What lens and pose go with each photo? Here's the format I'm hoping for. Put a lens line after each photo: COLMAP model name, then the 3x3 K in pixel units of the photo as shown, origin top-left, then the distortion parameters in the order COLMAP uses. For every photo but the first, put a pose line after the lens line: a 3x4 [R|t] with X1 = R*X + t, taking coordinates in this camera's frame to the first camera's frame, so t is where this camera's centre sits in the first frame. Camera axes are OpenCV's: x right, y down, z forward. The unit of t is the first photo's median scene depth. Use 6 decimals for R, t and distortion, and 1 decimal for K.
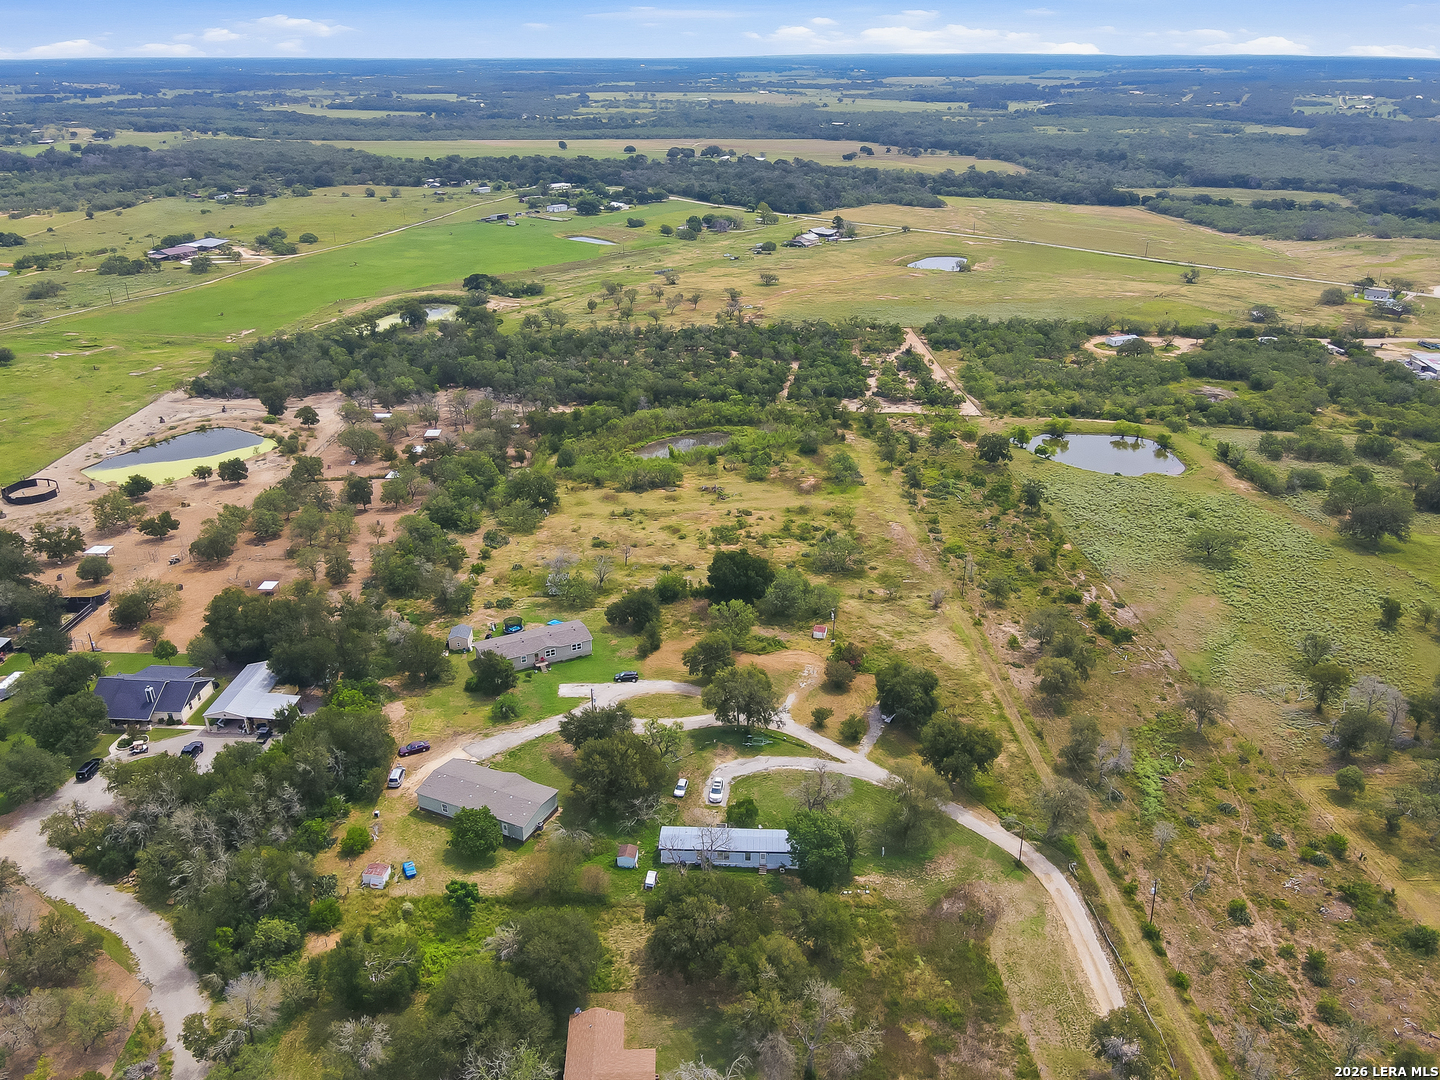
lens RADIAL K [[1081.6, 0, 720.0], [0, 1081.6, 540.0], [0, 0, 1]] dist [-0.004855, 0.008482]
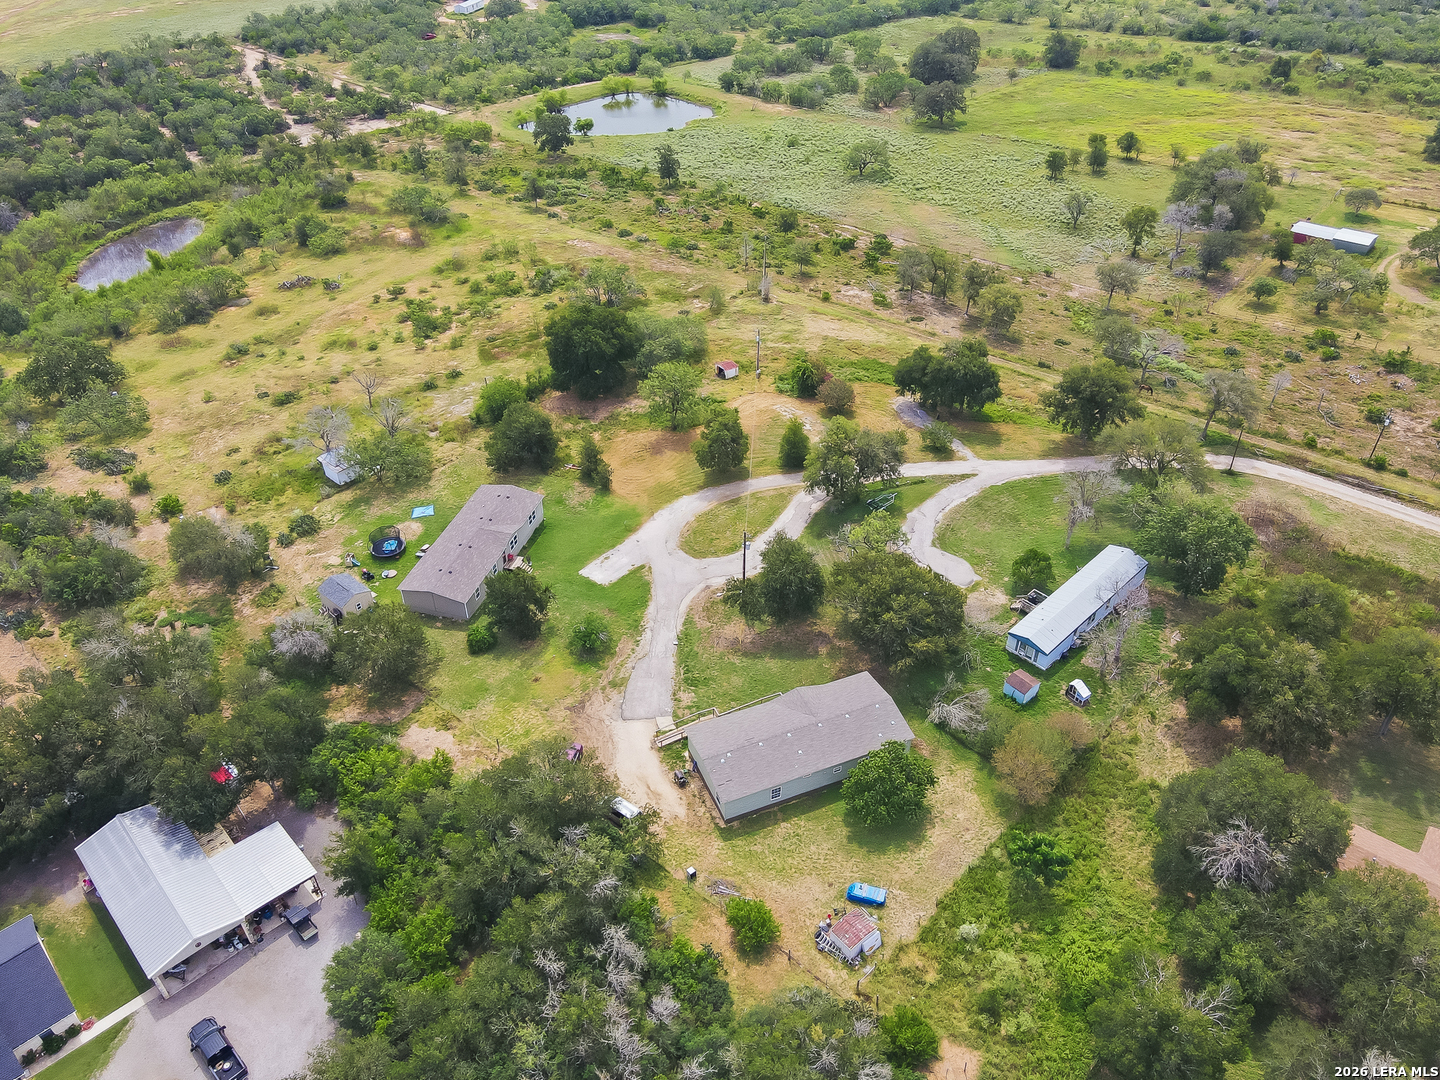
lens RADIAL K [[1068.0, 0, 721.9], [0, 1068.0, 558.7], [0, 0, 1]] dist [0.001151, 0.007801]
pose [[0.677747, -0.463640, 0.570698, -0.205019], [0.311145, 0.884072, 0.348719, -0.031543], [-0.666219, -0.058773, 0.743437, 0.216012]]
